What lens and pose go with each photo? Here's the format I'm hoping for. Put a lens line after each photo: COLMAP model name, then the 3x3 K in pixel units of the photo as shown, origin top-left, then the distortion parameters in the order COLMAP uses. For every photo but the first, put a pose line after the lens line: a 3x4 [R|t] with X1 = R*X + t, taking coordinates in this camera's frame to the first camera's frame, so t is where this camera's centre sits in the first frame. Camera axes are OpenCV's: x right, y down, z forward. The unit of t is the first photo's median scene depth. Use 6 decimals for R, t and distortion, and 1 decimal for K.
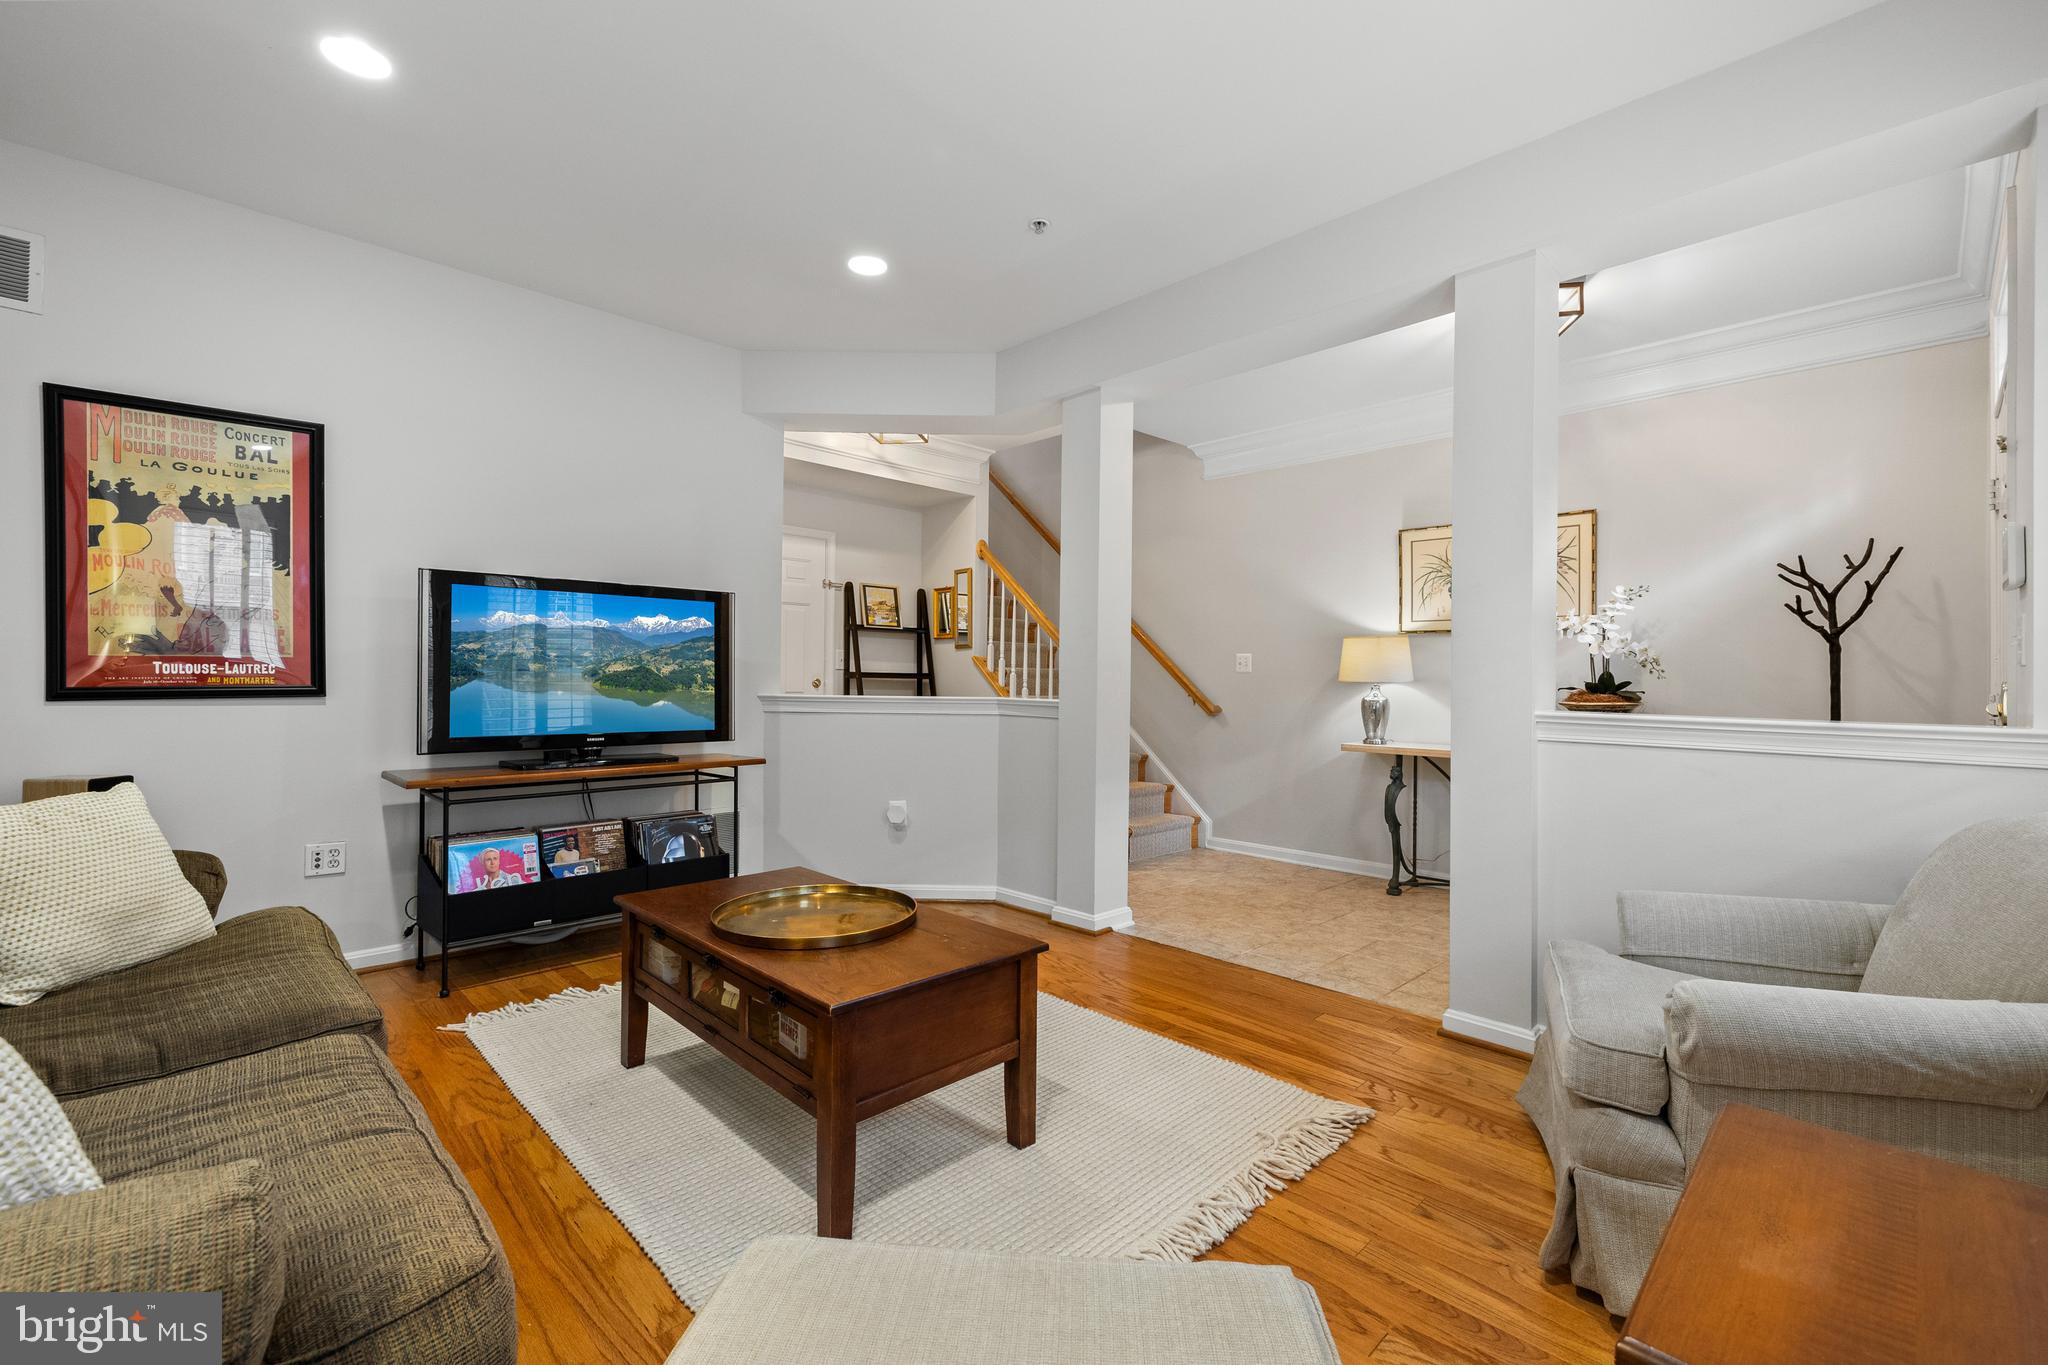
lens RADIAL K [[877.9, 0, 986.6], [0, 877.9, 664.3], [0, 0, 1]] dist [-0.000553, -0.000394]
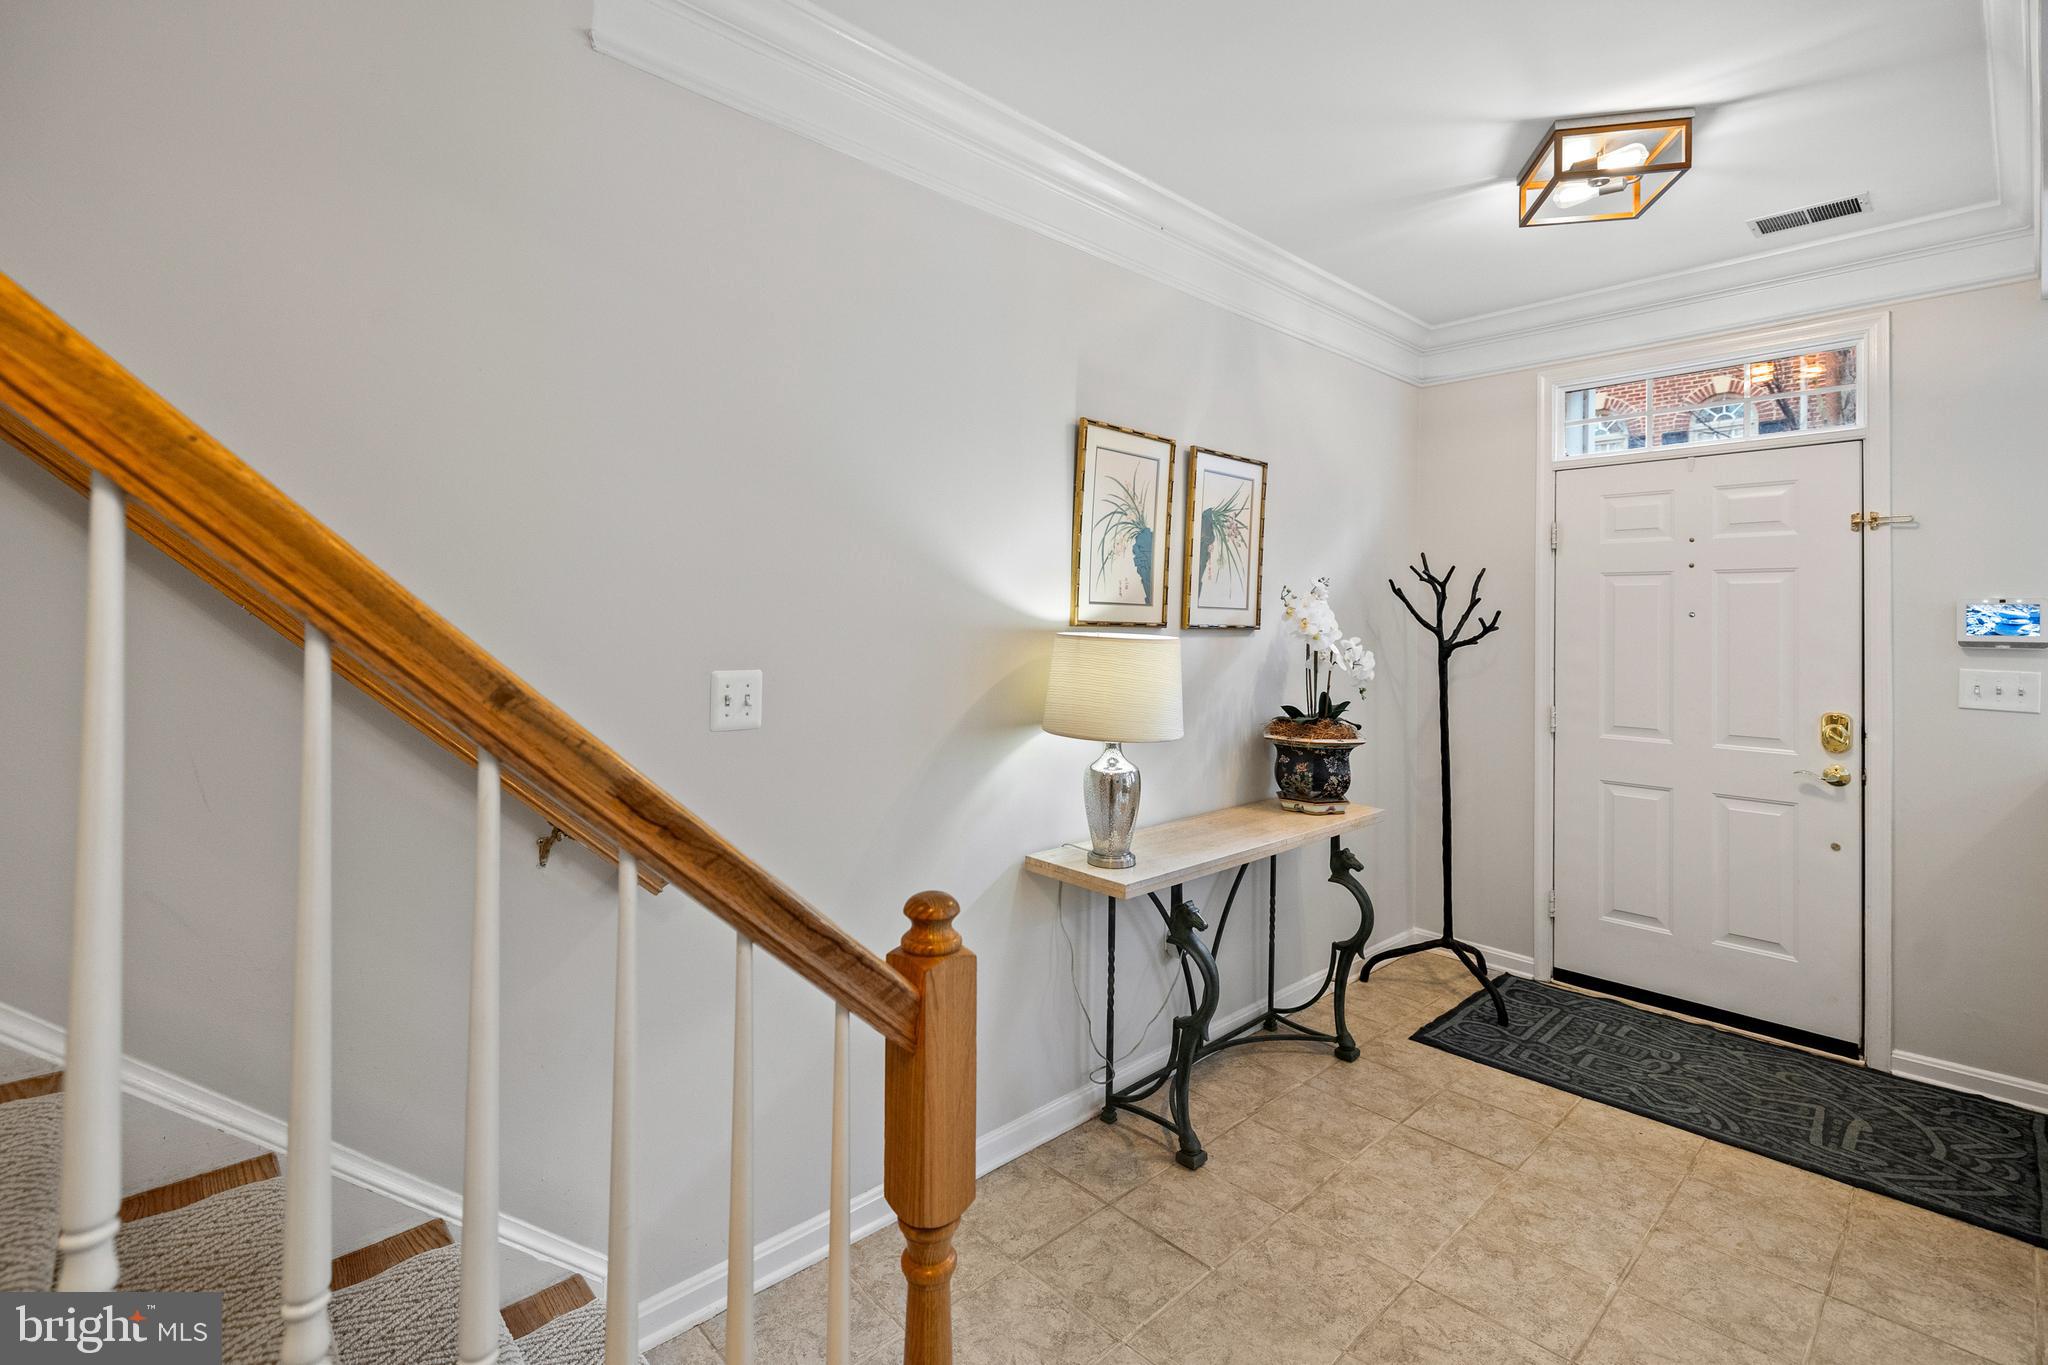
lens RADIAL K [[877.9, 0, 1027.0], [0, 877.9, 637.8], [0, 0, 1]] dist [-0.000553, -0.000394]
pose [[0.016946, -0.015685, 0.999733, -0.041094], [-0.018148, 0.999707, 0.015992, -0.049981], [-0.999692, -0.018414, 0.016657, 1.434006]]
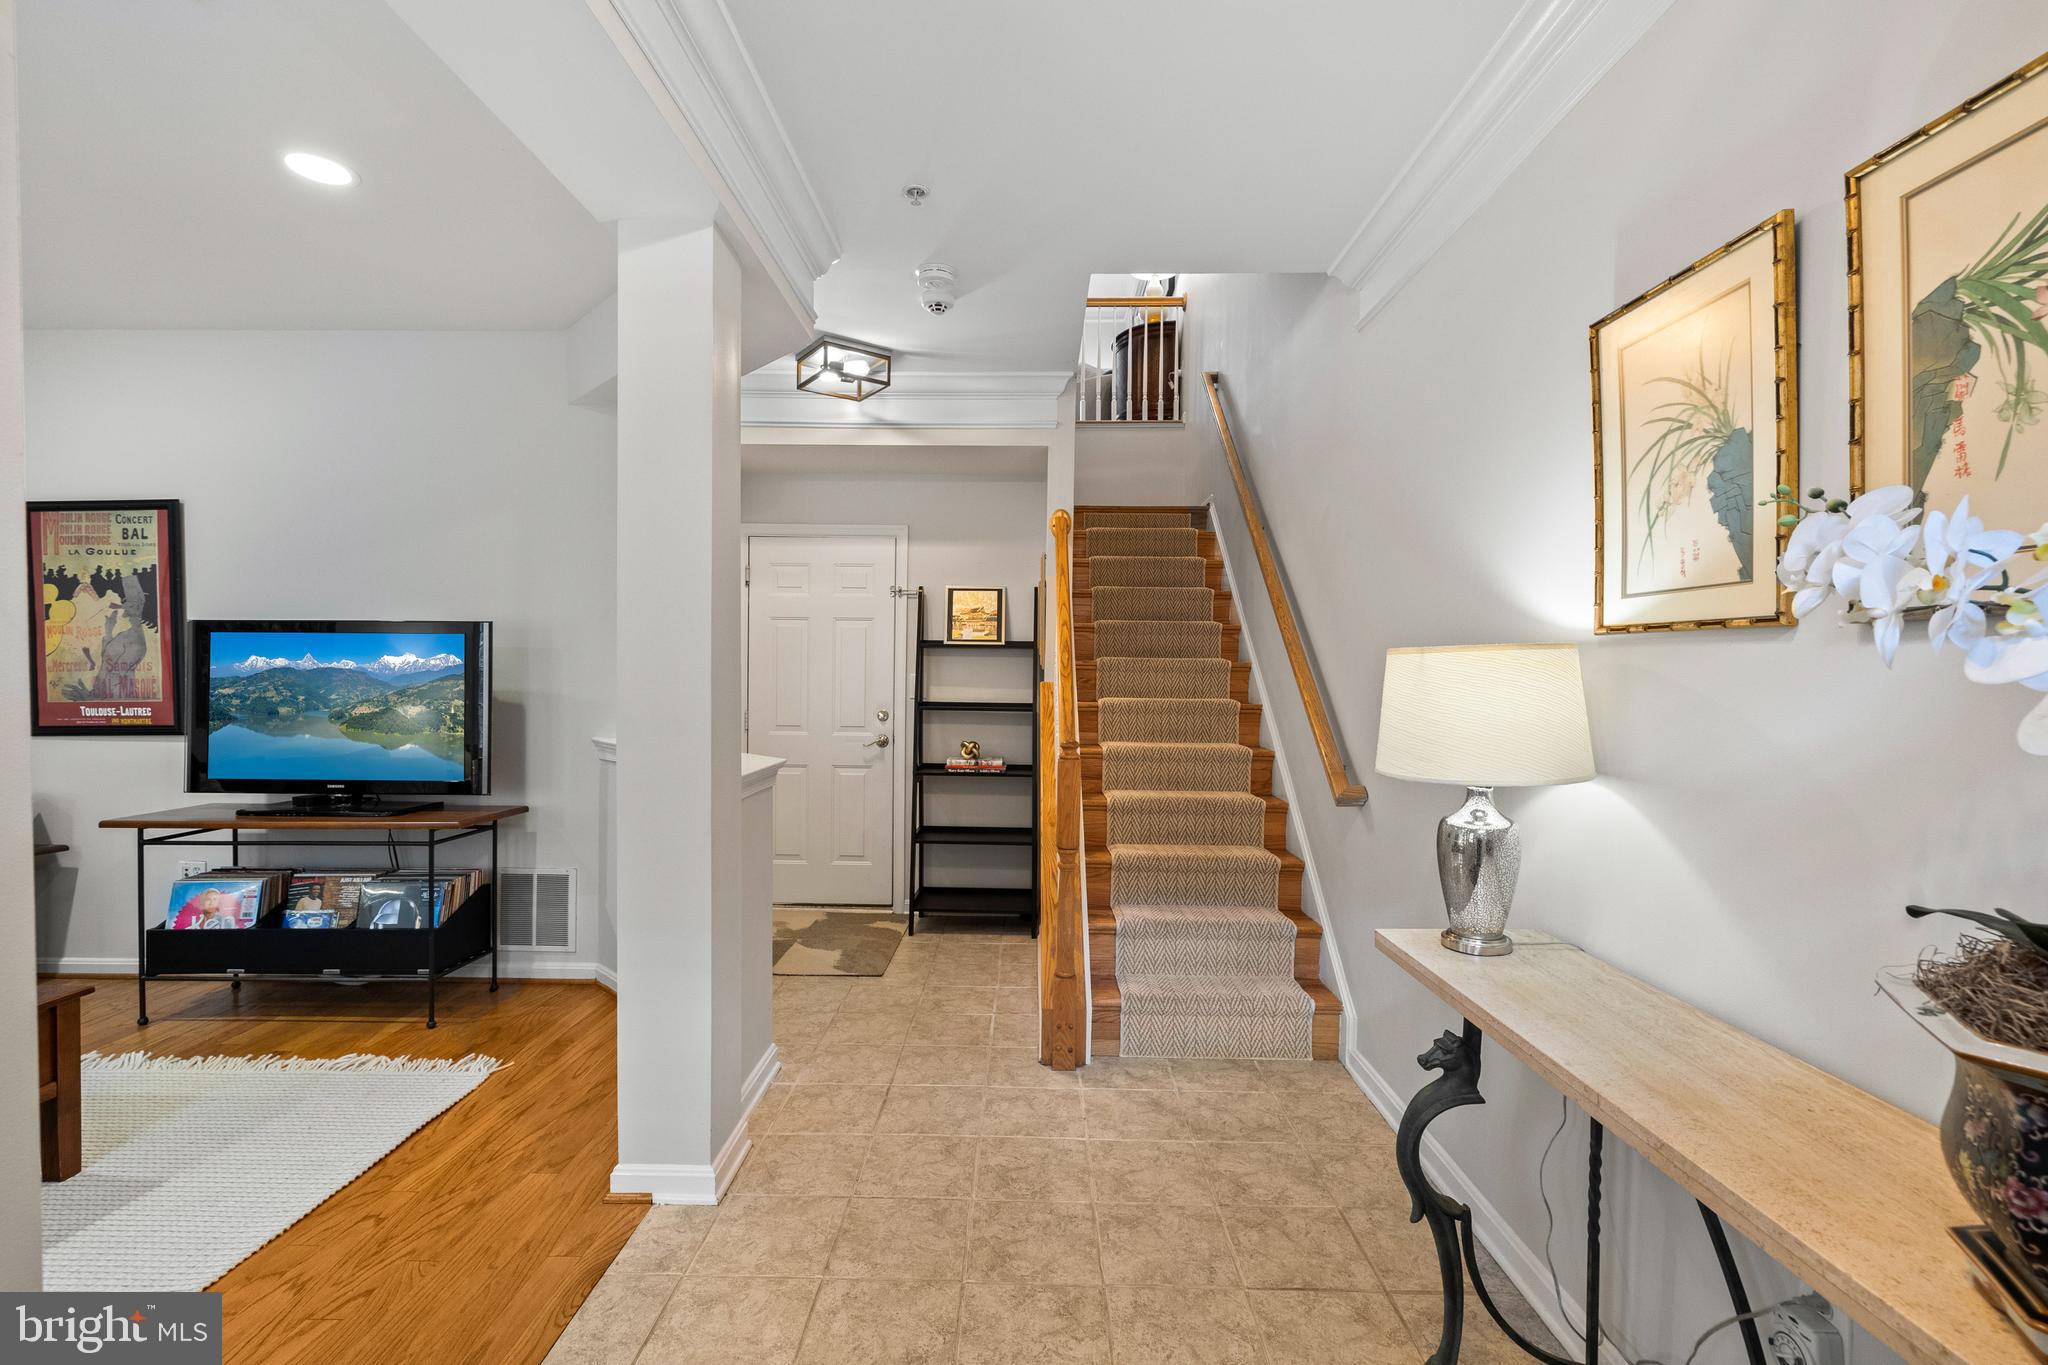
lens RADIAL K [[877.9, 0, 1019.2], [0, 877.9, 679.1], [0, 0, 1]] dist [-0.000553, -0.000394]
pose [[0.720380, 0.000011, -0.693580, 0.766205], [0.012182, 0.999846, 0.012669, -0.034775], [0.693473, -0.017575, 0.720269, 0.847523]]
